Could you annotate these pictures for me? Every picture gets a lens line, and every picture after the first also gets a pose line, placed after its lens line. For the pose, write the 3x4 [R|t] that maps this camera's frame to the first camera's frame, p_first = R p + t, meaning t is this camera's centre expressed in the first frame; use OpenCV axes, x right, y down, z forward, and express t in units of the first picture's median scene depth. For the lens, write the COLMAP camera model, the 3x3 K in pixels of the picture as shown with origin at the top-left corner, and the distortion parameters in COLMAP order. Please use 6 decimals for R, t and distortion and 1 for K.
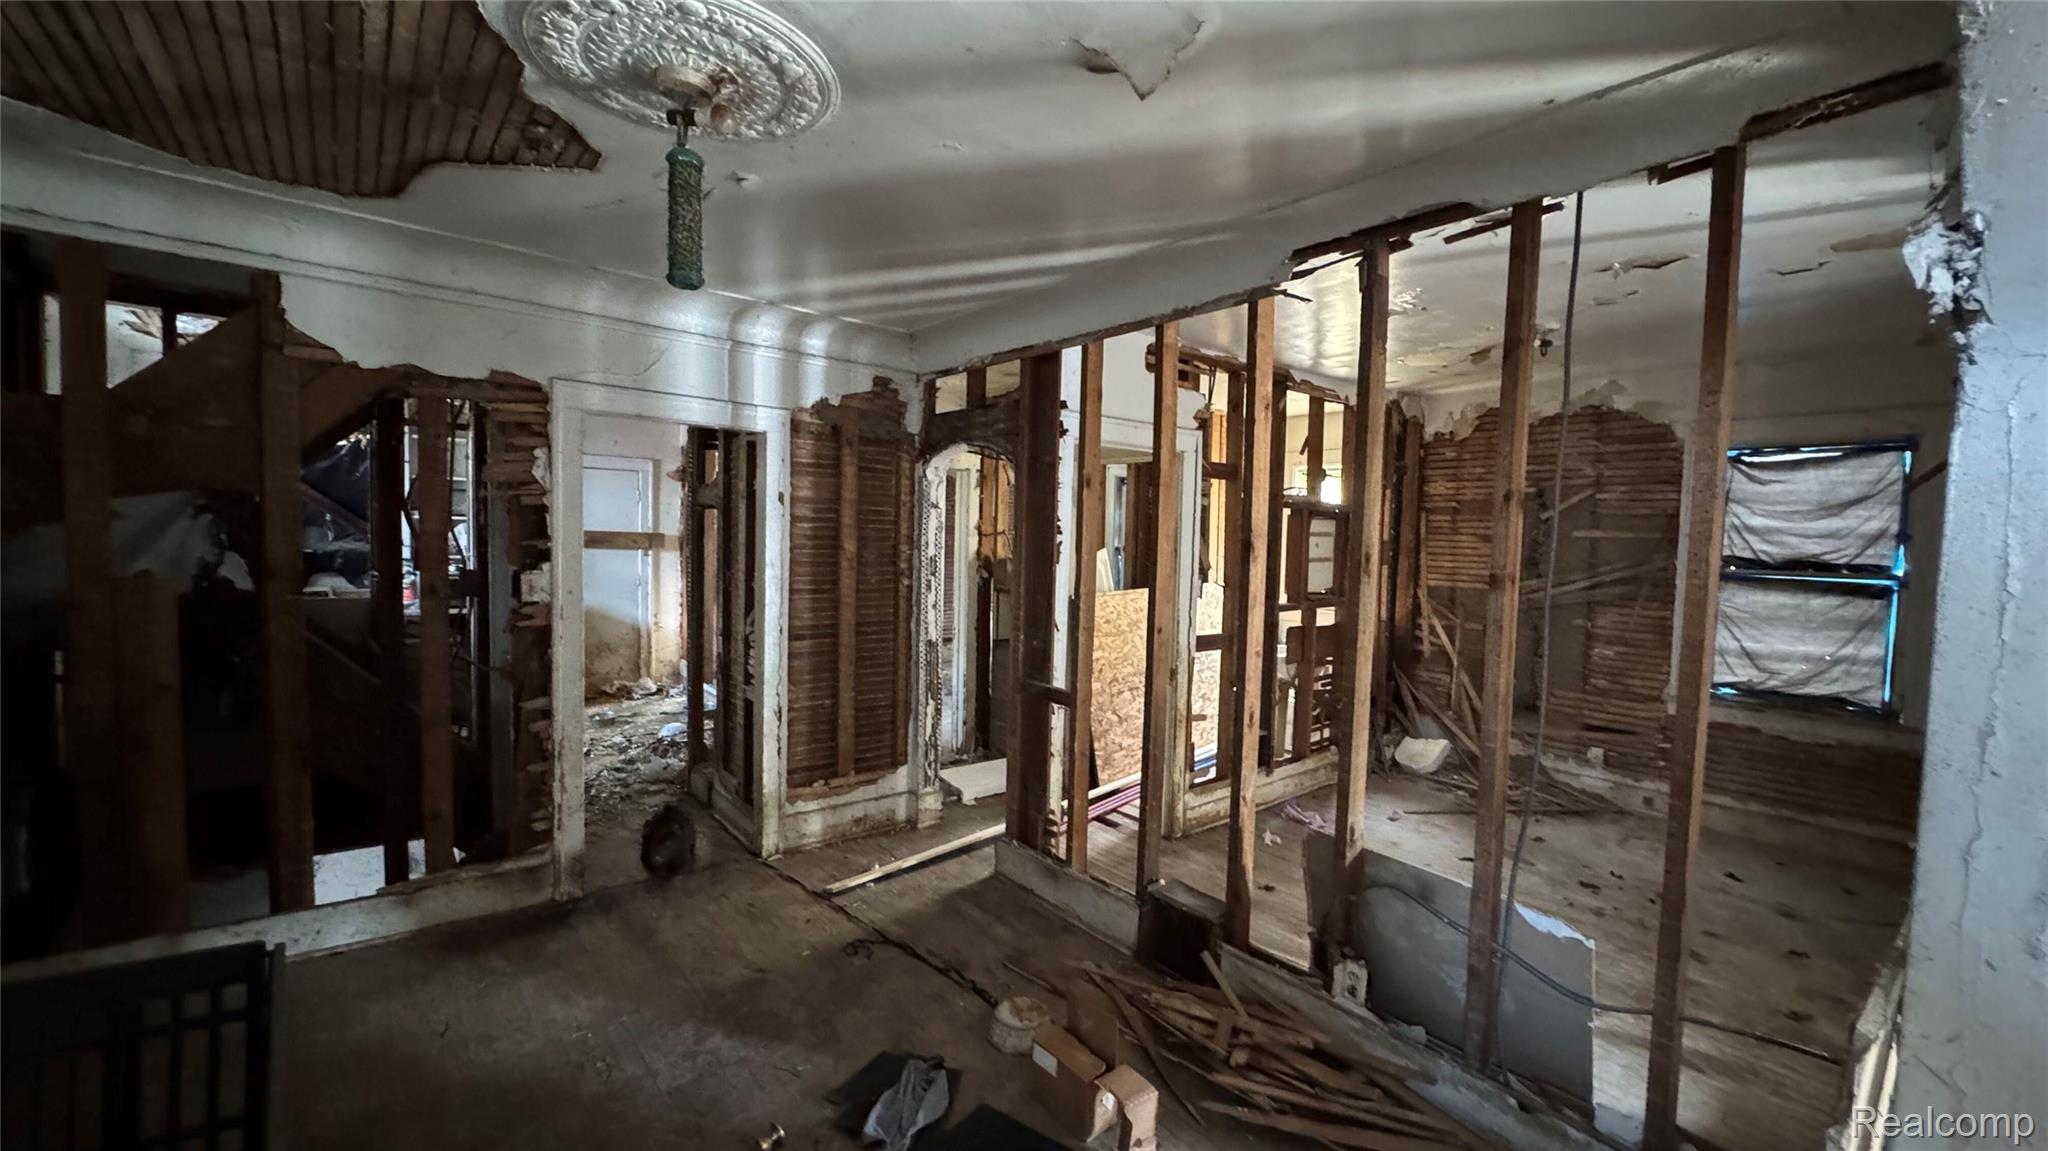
lens RADIAL K [[817.9, 0, 1023.2], [0, 817.9, 576.0], [0, 0, 1]] dist [-0.005124, 0.000790]
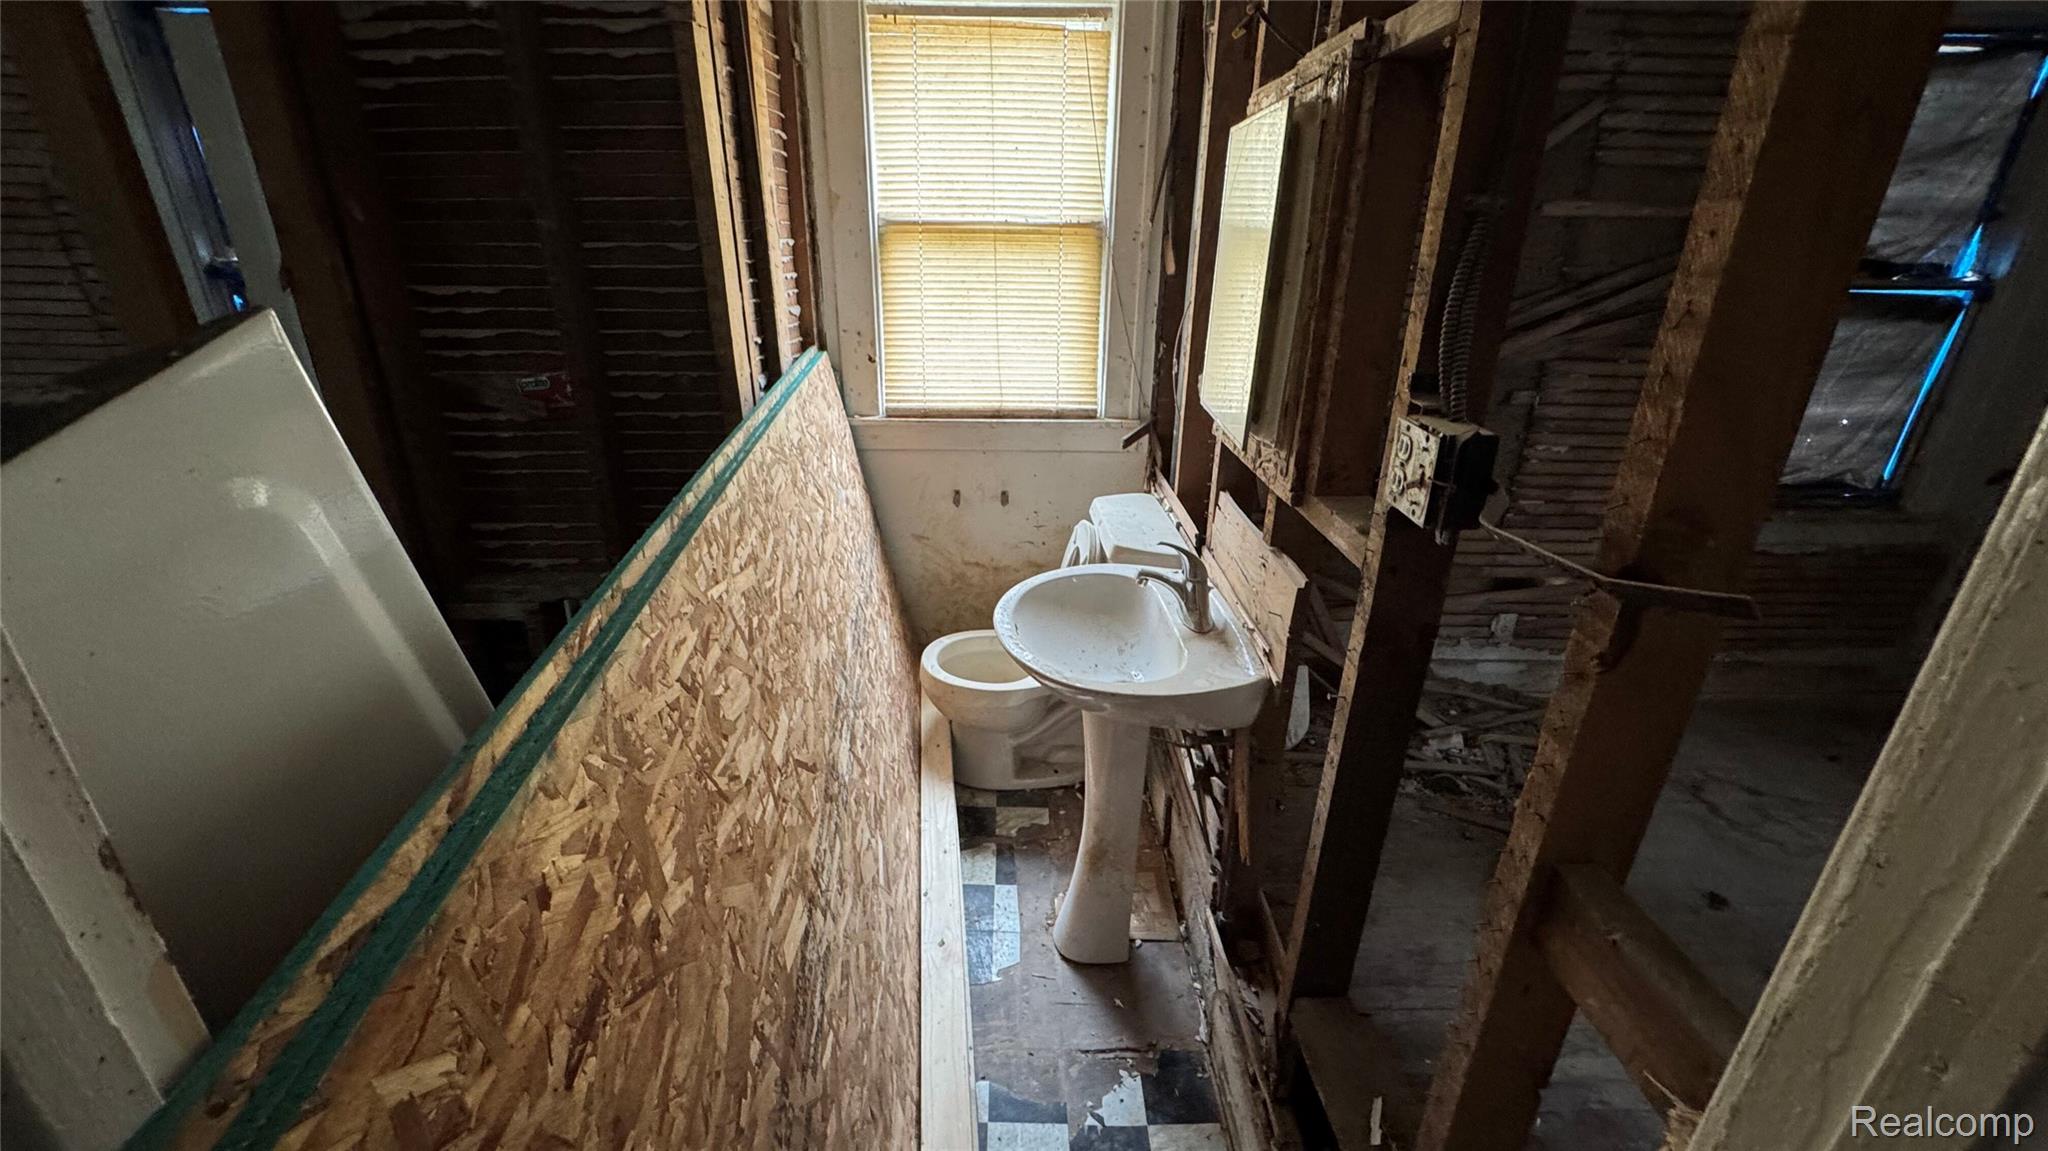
lens RADIAL K [[817.9, 0, 1017.1], [0, 817.9, 573.9], [0, 0, 1]] dist [-0.005124, 0.000790]
pose [[0.630061, -0.309863, 0.712045, 0.082775], [0.043673, 0.929627, 0.365905, -0.042984], [-0.775317, -0.199445, 0.599254, 0.942765]]
